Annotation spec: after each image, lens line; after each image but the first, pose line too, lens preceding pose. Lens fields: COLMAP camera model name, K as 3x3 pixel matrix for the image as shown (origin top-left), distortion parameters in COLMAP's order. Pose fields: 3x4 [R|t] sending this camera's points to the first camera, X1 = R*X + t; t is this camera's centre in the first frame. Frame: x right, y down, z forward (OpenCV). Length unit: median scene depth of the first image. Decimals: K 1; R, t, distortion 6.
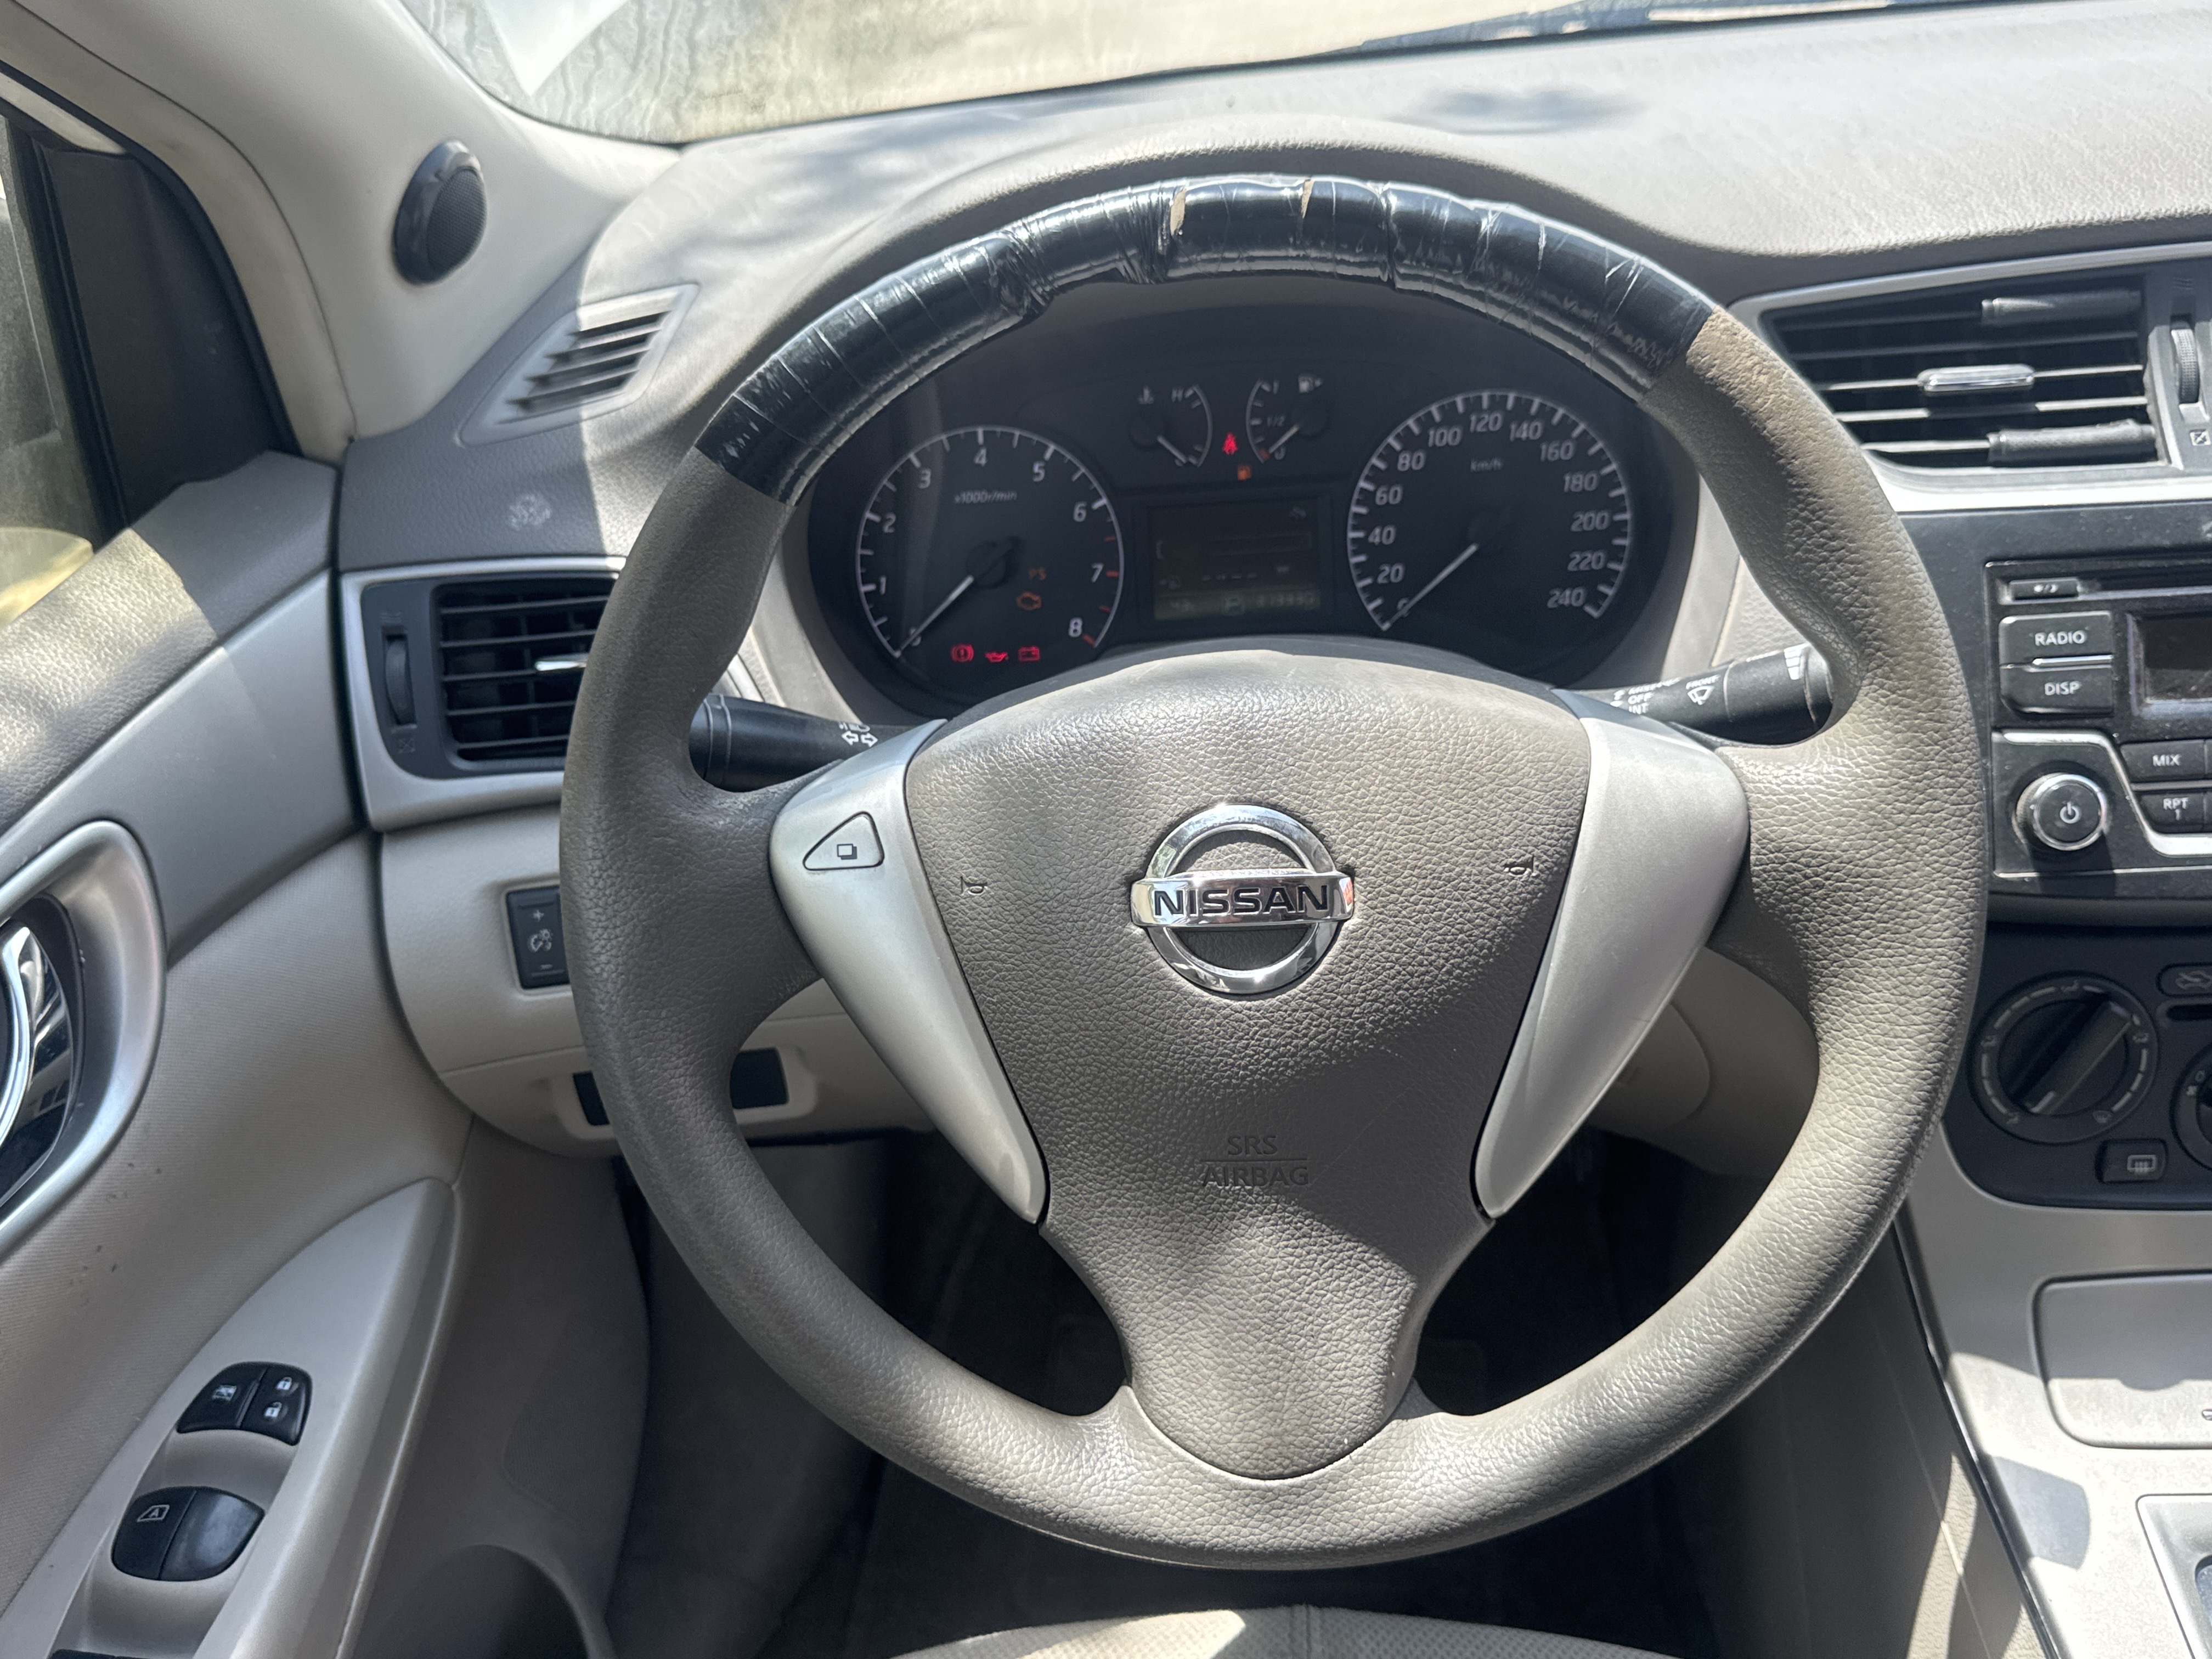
lens RADIAL K [[1936.8, 0, 1106.1], [0, 1936.8, 846.9], [0, 0, 1]] dist [0.049673, -0.098648]
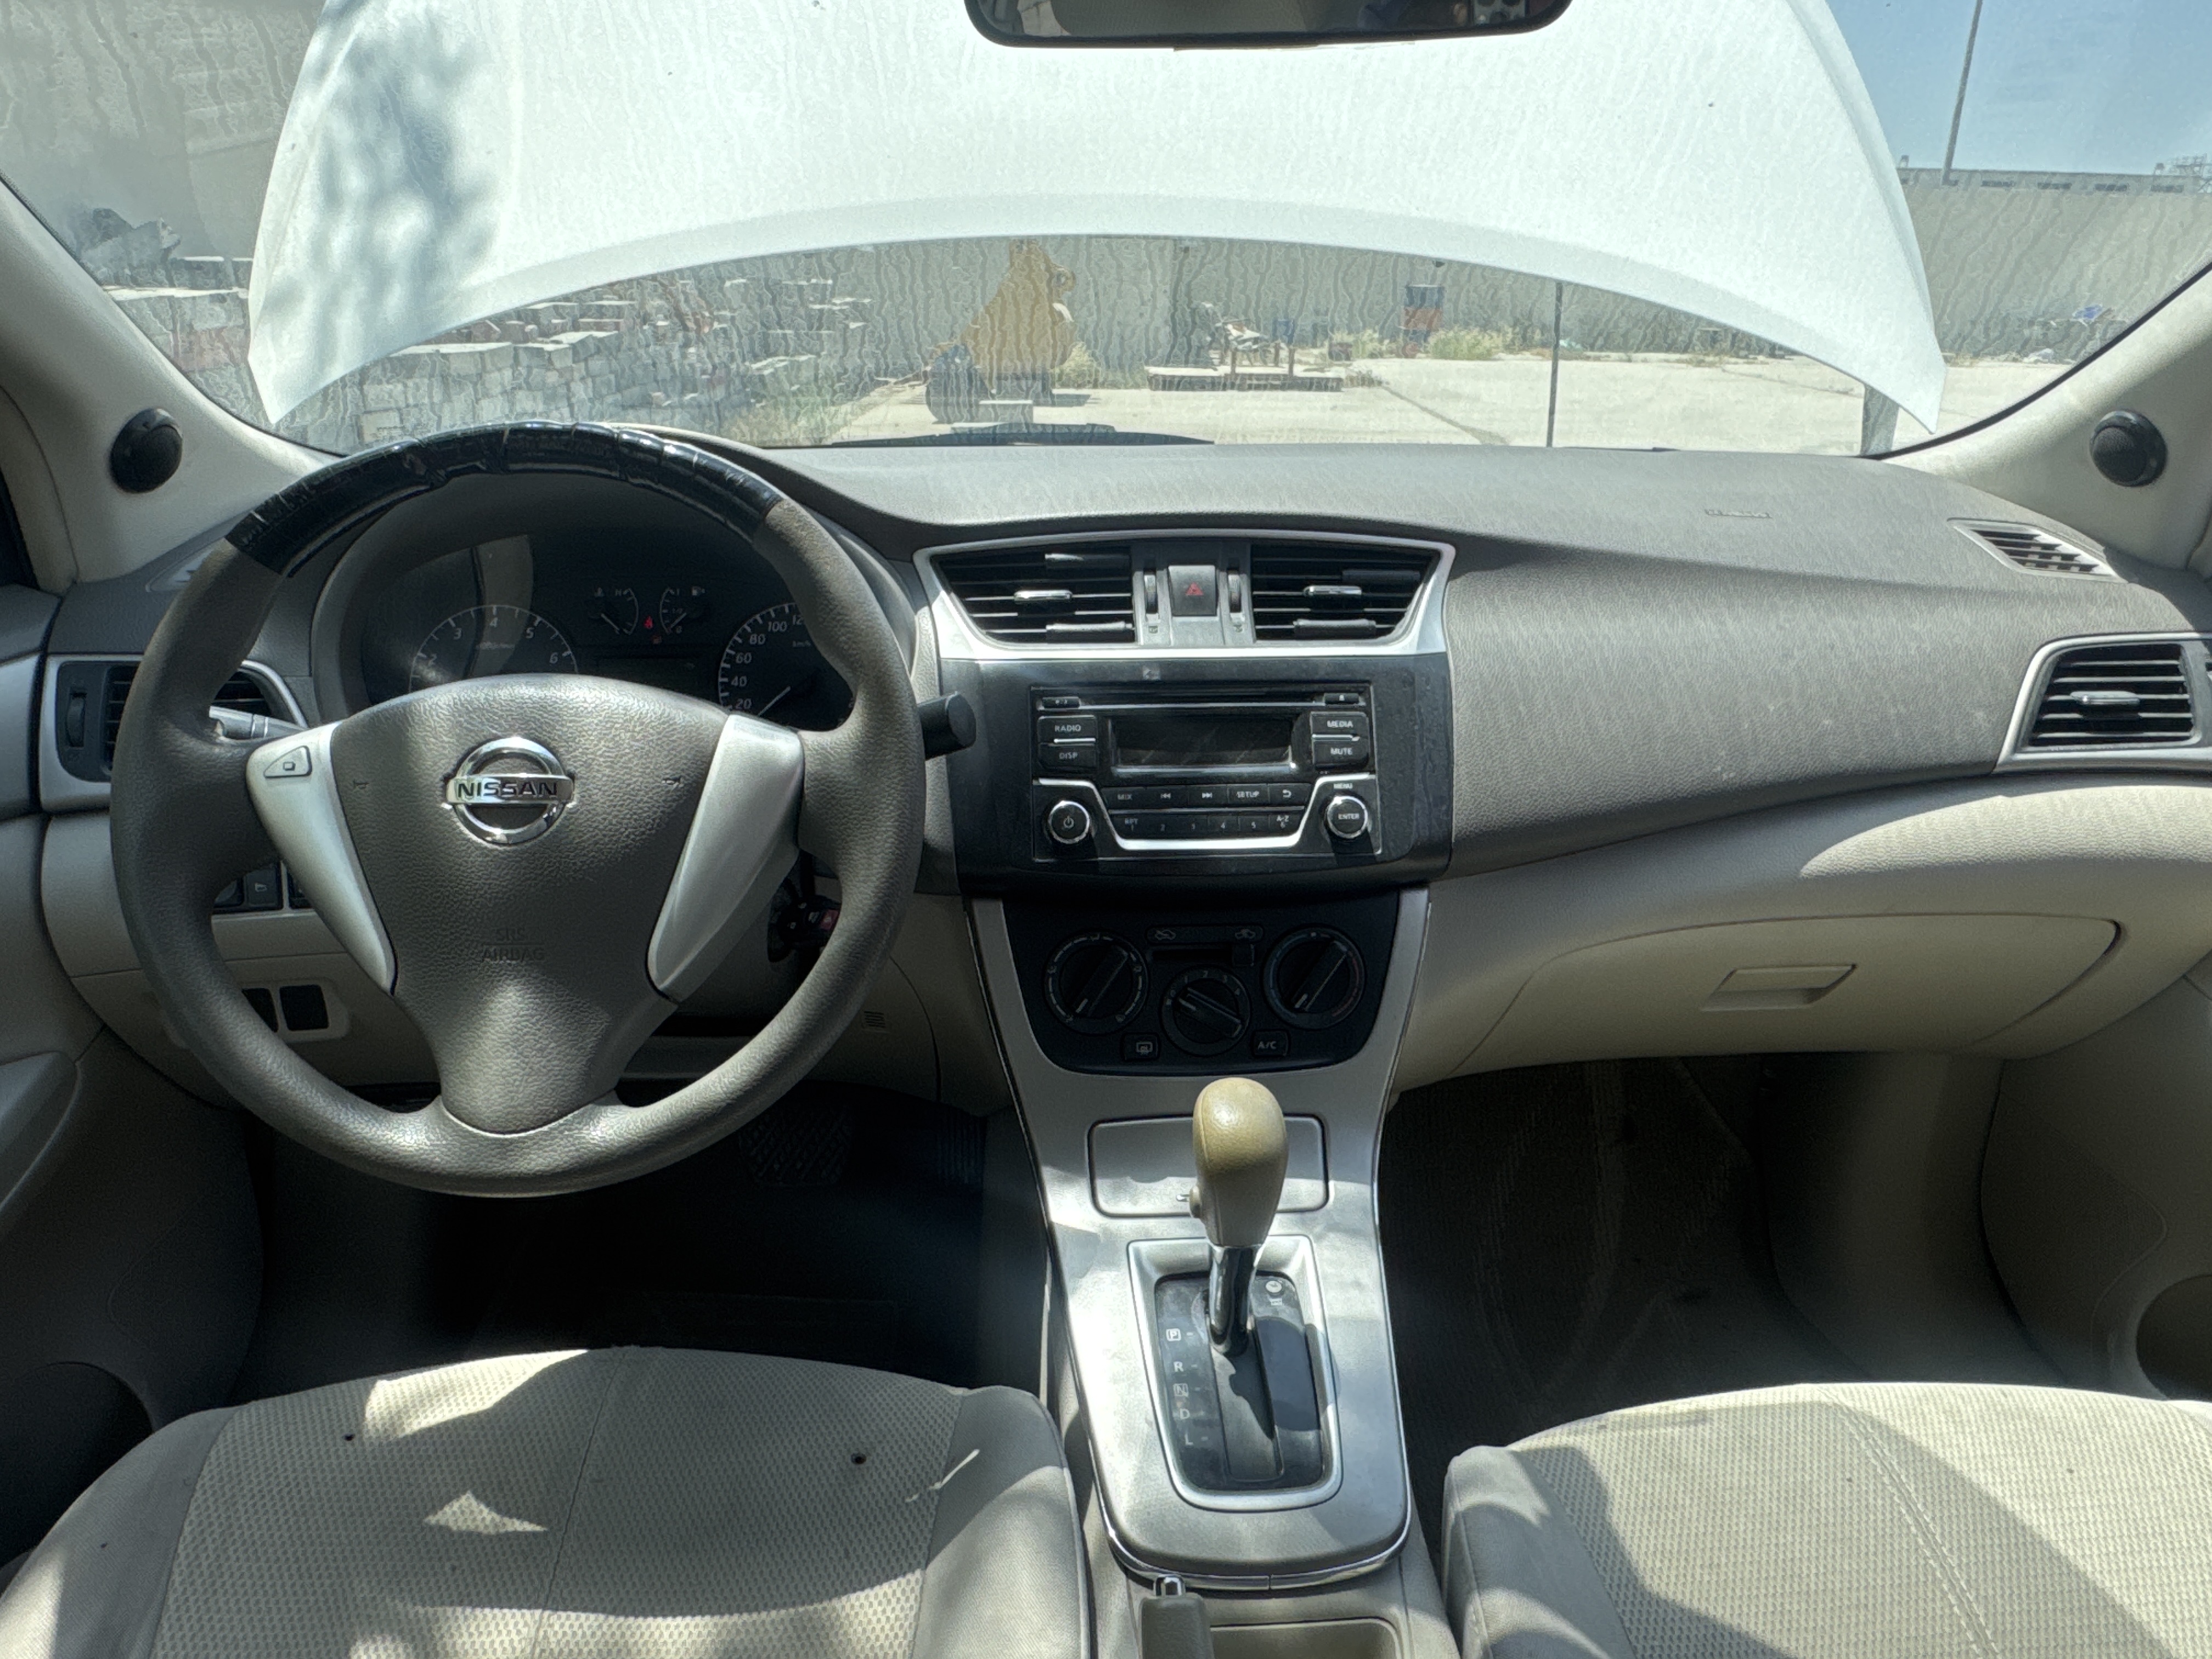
lens RADIAL K [[1504.6, 0, 1105.7], [0, 1504.6, 831.5], [0, 0, 1]] dist [0.001649, 0.004247]
pose [[0.988811, 0.045084, 0.142197, 0.317268], [-0.015900, 0.979659, -0.200037, 0.252907], [-0.148323, 0.195537, 0.969415, -0.318922]]
